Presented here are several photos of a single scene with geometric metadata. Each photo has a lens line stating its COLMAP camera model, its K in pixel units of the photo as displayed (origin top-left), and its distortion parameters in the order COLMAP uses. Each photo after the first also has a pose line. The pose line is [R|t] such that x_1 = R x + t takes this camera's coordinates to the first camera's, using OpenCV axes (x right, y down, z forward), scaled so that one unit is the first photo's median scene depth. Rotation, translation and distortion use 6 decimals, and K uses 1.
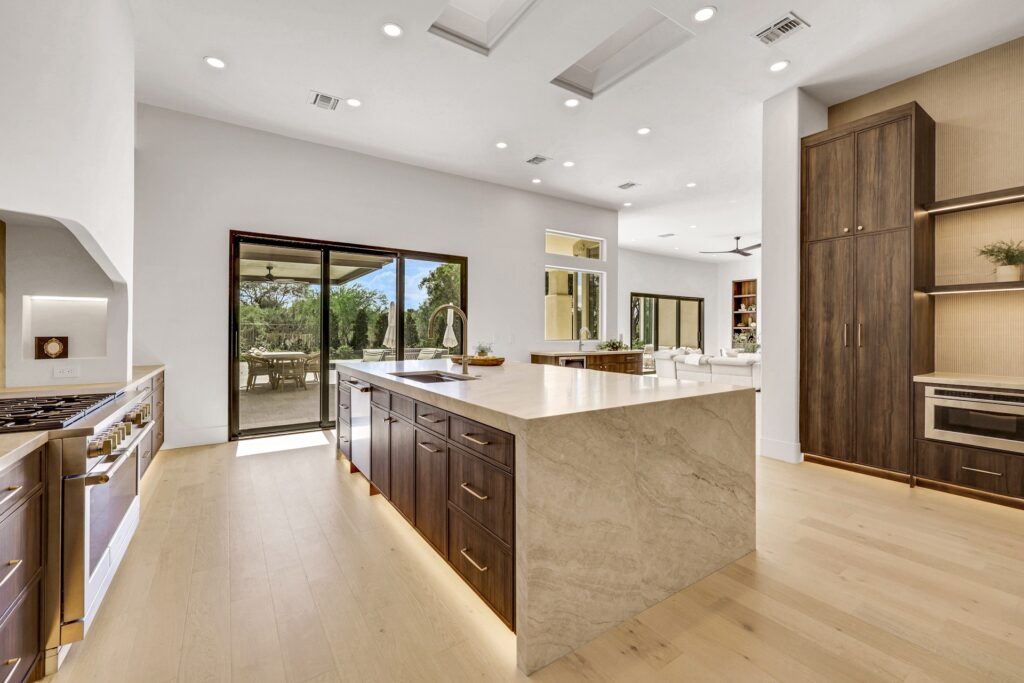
lens RADIAL K [[413.6, 0, 509.6], [0, 413.6, 331.9], [0, 0, 1]] dist [-0.000866, 0.000763]
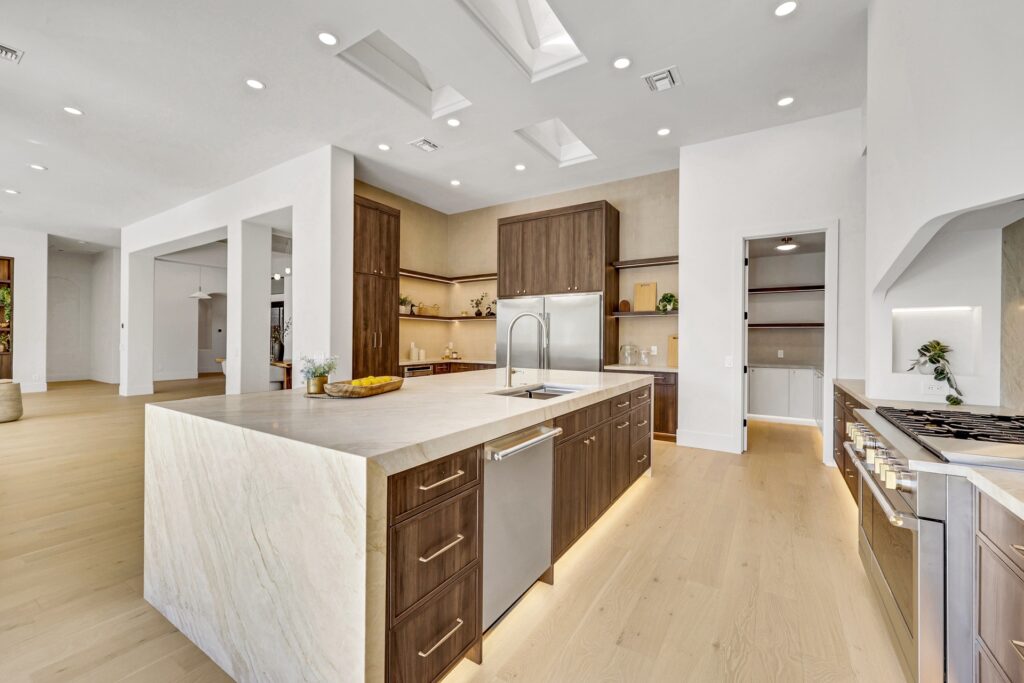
lens RADIAL K [[413.6, 0, 513.0], [0, 413.6, 339.0], [0, 0, 1]] dist [-0.000866, 0.000763]
pose [[-0.396048, -0.007763, 0.918197, -0.808603], [-0.005379, 0.999967, 0.006134, -0.008775], [-0.918214, -0.002509, -0.396077, 1.159829]]
